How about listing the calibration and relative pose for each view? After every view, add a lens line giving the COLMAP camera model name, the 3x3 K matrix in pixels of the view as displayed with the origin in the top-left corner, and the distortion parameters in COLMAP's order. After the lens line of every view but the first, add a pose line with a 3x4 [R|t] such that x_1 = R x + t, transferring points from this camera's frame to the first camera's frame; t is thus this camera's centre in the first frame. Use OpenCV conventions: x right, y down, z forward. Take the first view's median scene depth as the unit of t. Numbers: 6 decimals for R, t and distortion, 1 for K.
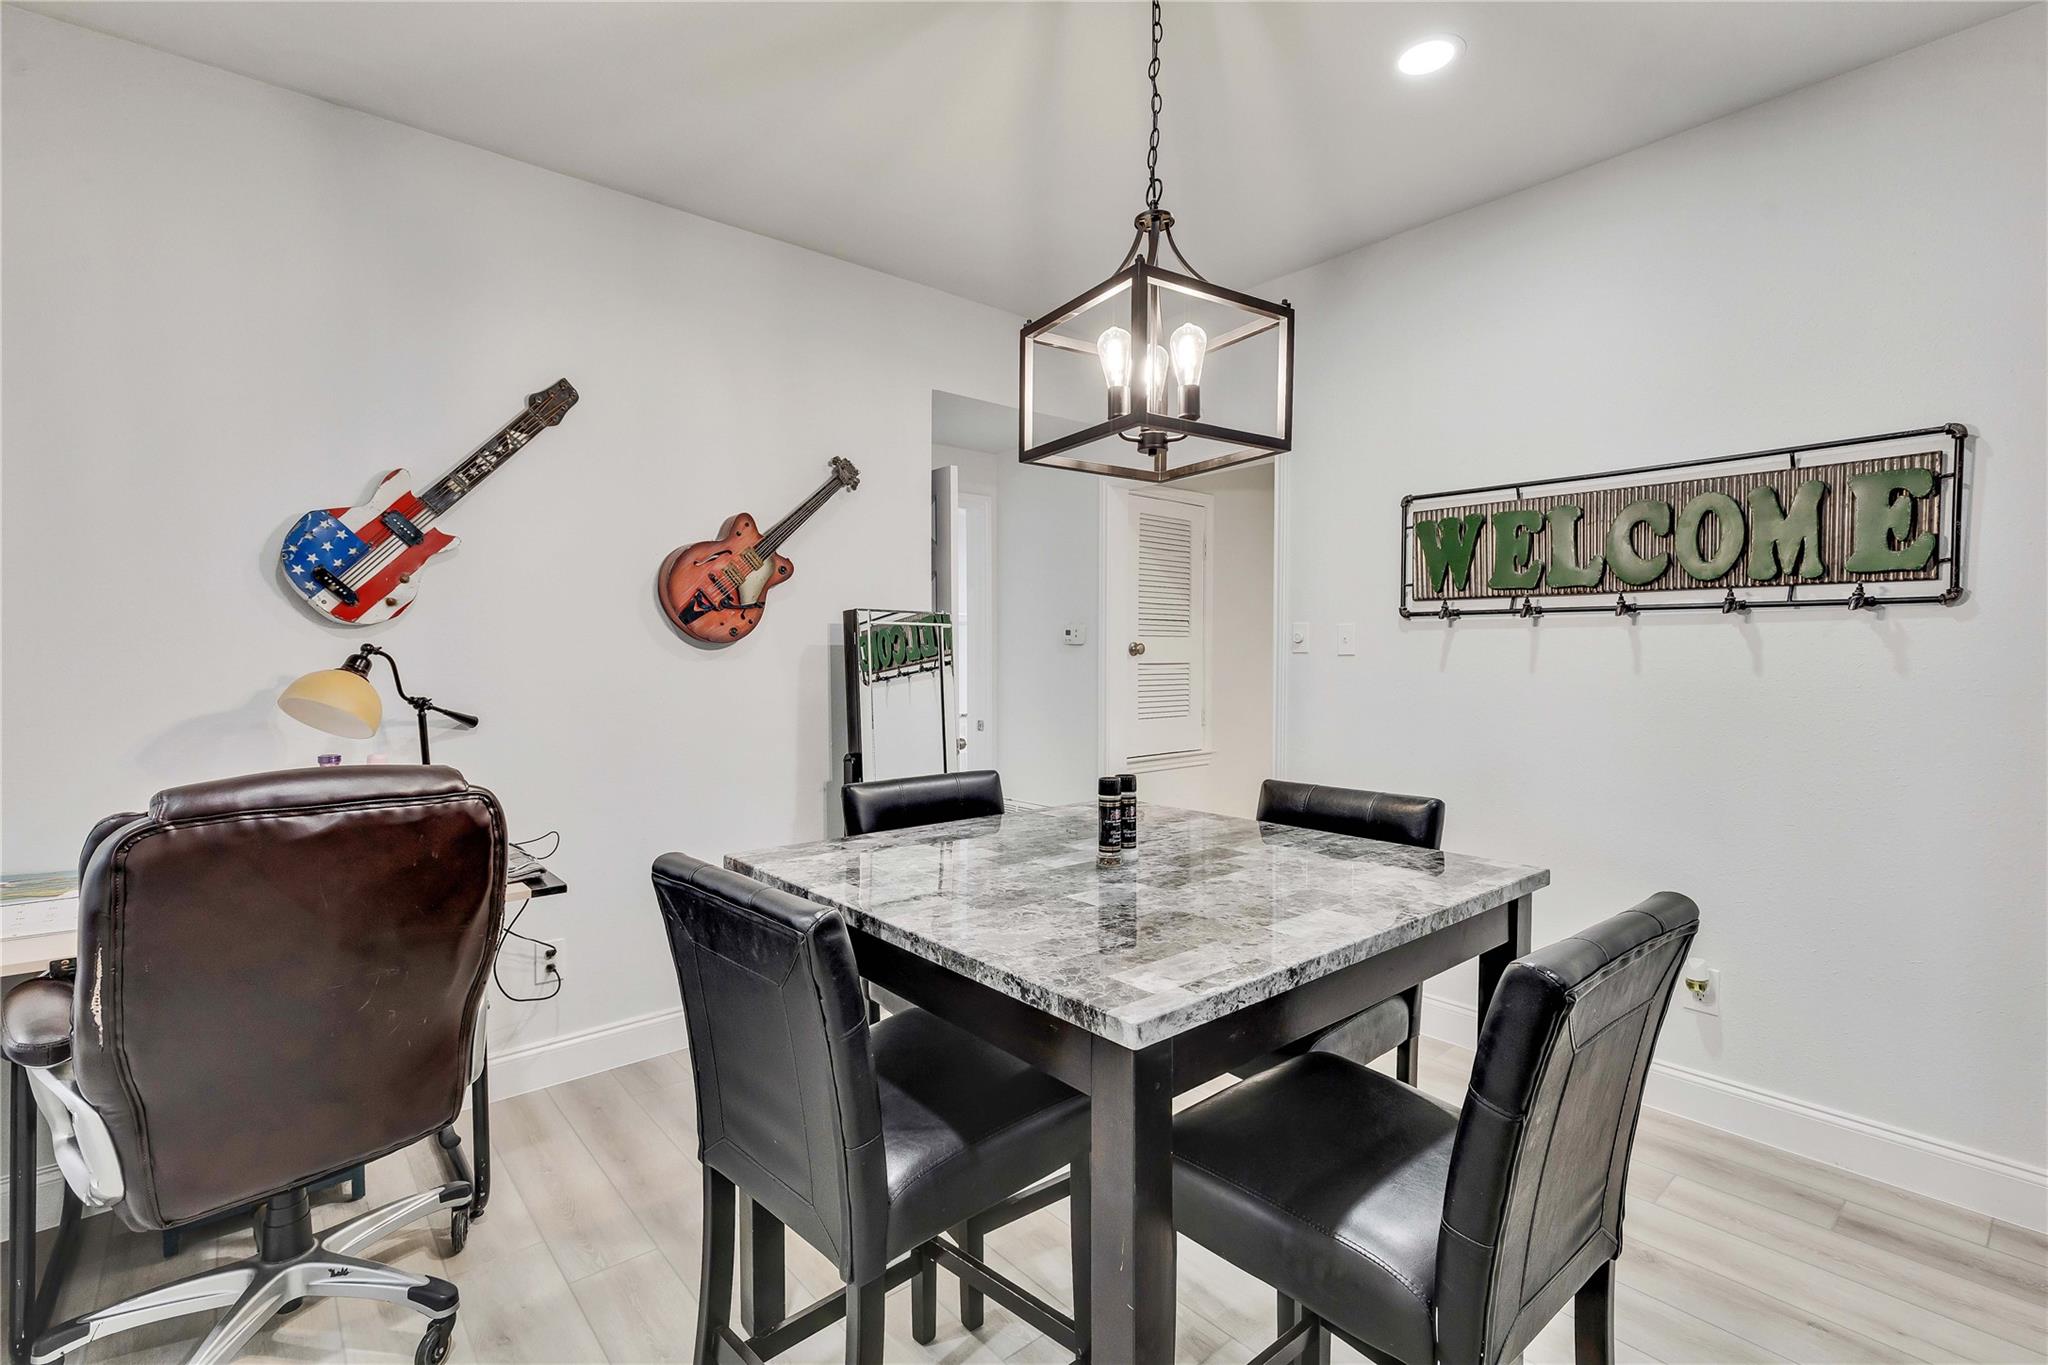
lens RADIAL K [[928.5, 0, 1024.0], [0, 928.5, 690.3], [0, 0, 1]] dist [0.009595, -0.001804]
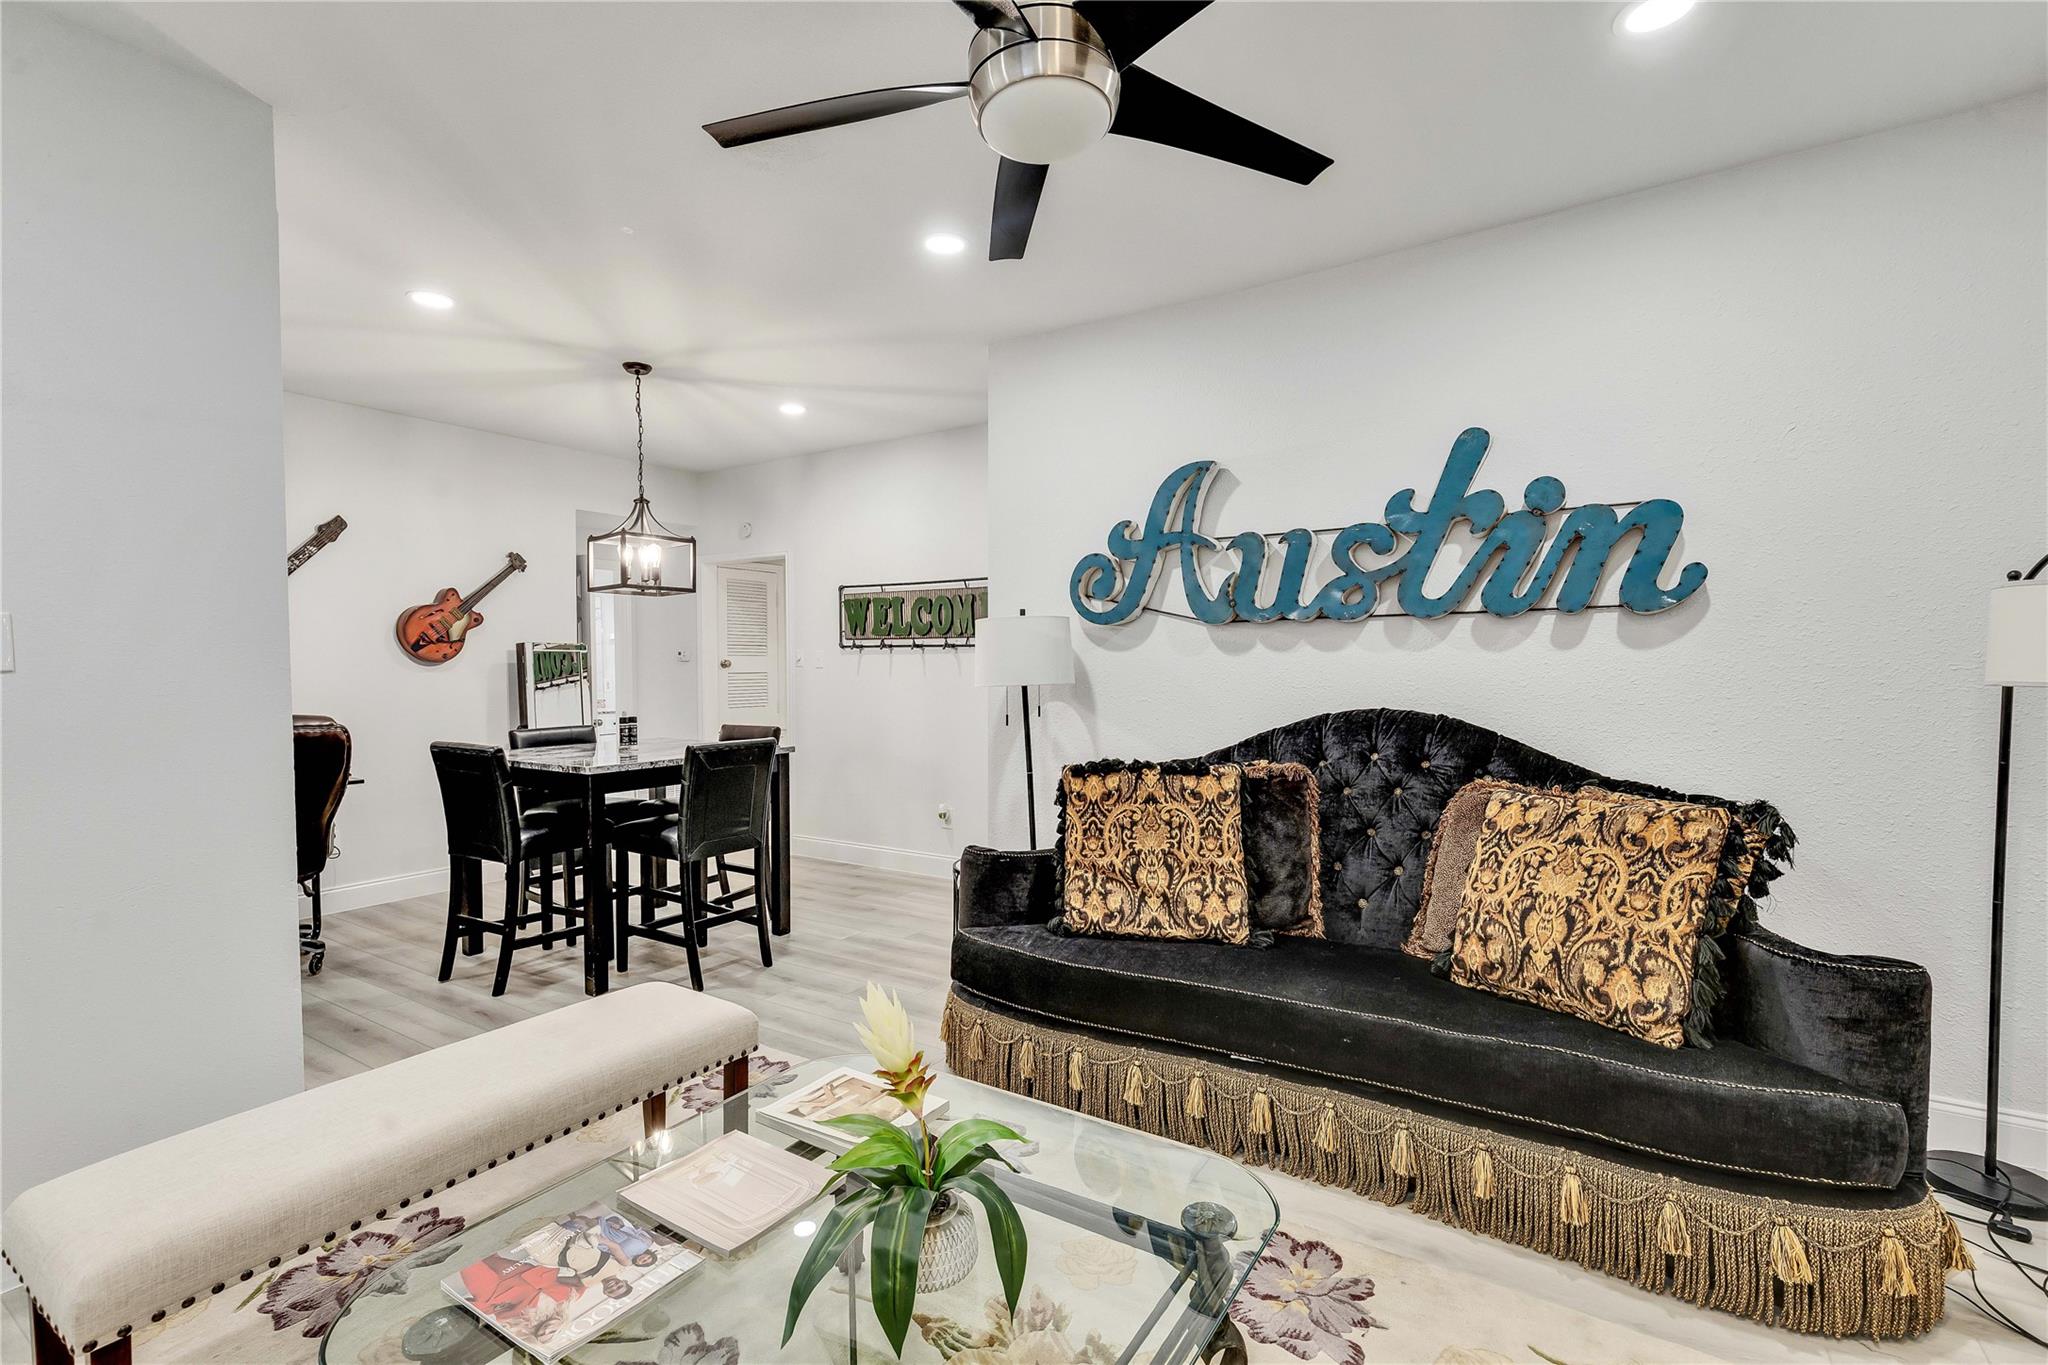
lens RADIAL K [[928.5, 0, 1023.7], [0, 928.5, 684.0], [0, 0, 1]] dist [0.009595, -0.001804]
pose [[0.959471, -0.009215, 0.281657, 0.237486], [0.014260, 0.999772, -0.015864, 0.032848], [-0.281447, 0.019237, 0.959384, -0.986239]]
